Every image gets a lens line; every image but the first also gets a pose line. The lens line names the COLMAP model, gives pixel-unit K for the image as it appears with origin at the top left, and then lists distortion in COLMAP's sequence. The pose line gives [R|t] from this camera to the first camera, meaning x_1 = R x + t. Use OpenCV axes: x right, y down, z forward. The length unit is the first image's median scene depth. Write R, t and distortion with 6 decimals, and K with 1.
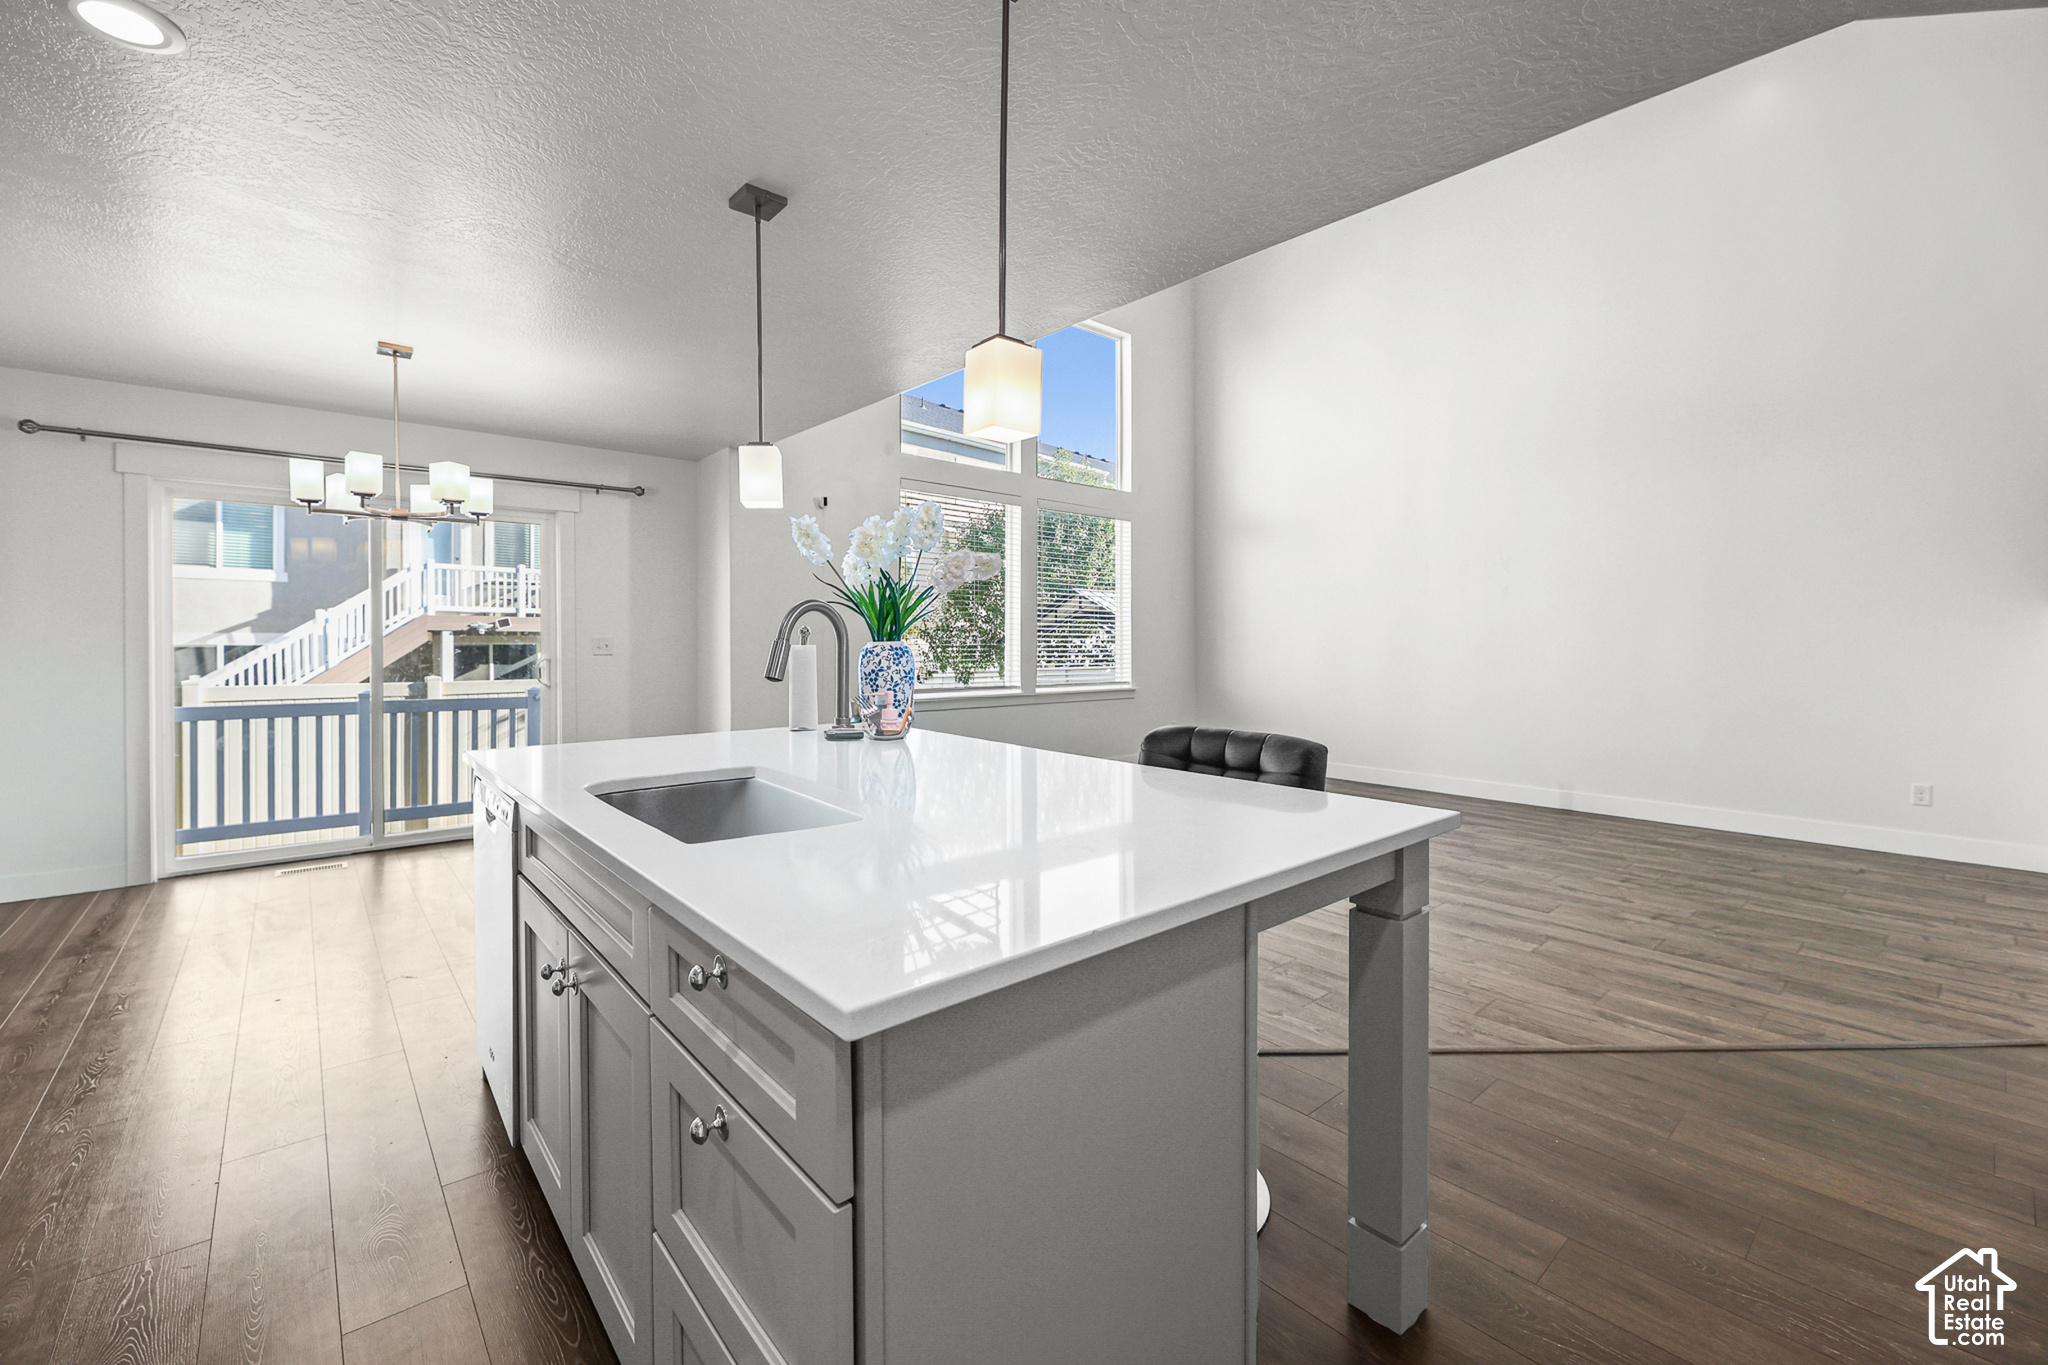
lens RADIAL K [[866.7, 0, 1033.9], [0, 866.7, 639.5], [0, 0, 1]] dist [0.001986, 0.000092]
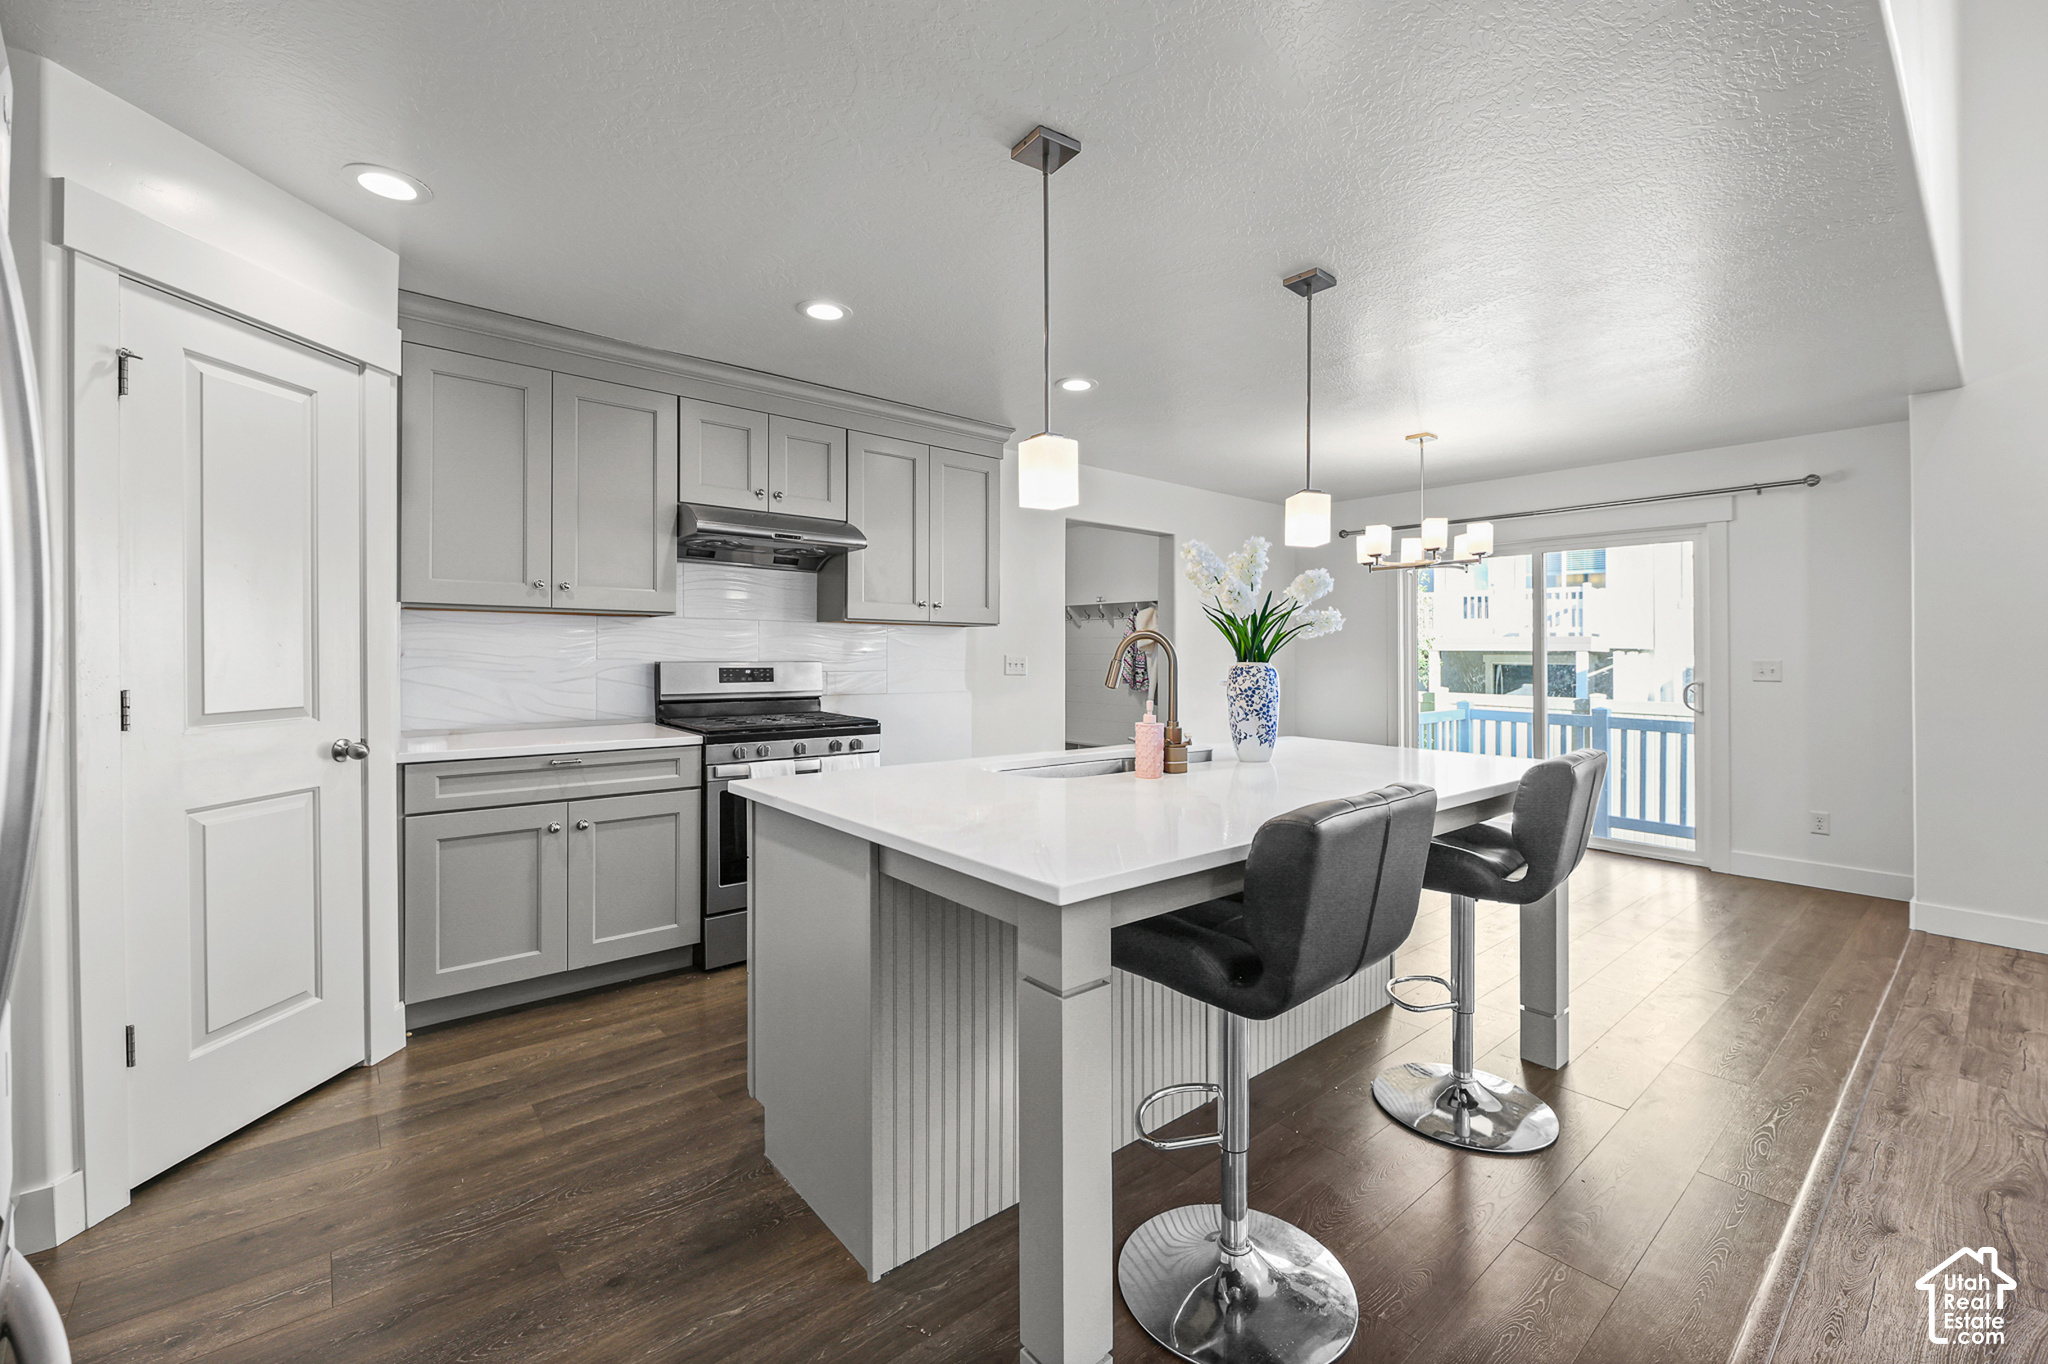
lens RADIAL K [[836.6, 0, 982.1], [0, 836.6, 655.3], [0, 0, 1]] dist [-0.010757, -0.000141]
pose [[-0.037451, 0.003712, -0.999292, 0.532355], [-0.010163, 0.999940, 0.004095, -0.004815], [0.999247, 0.010309, -0.037411, 0.394809]]
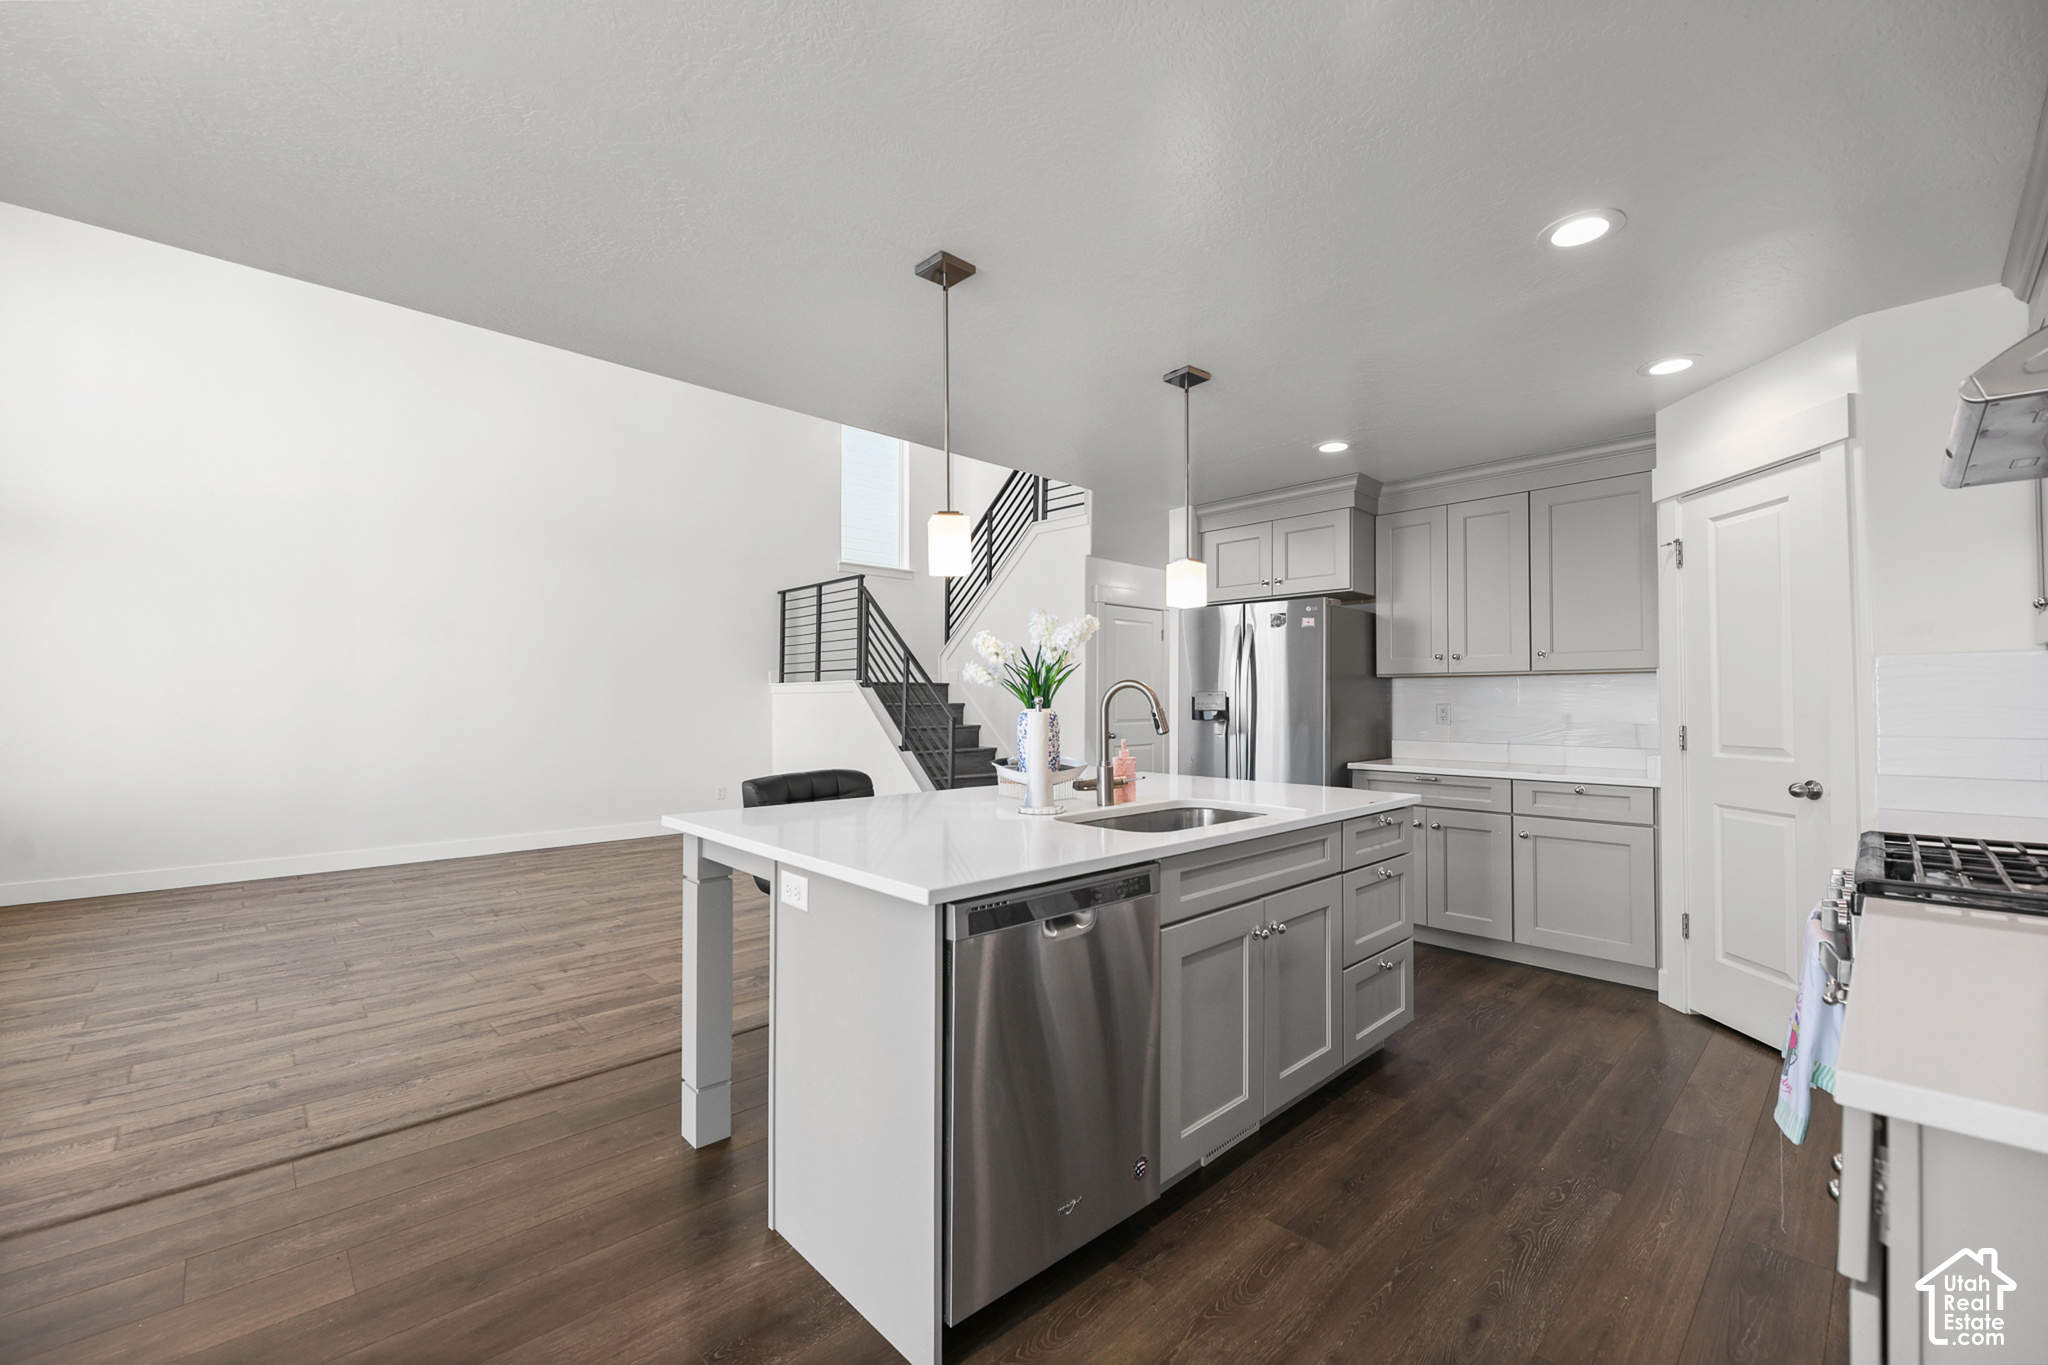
lens RADIAL K [[840.0, 0, 993.0], [0, 840.0, 683.1], [0, 0, 1]] dist [-0.001031, -0.000932]
pose [[-0.029937, 0.019004, 0.999371, -0.848807], [0.006077, 0.999804, -0.018831, -0.009847], [-0.999533, 0.005510, -0.030046, 0.640423]]
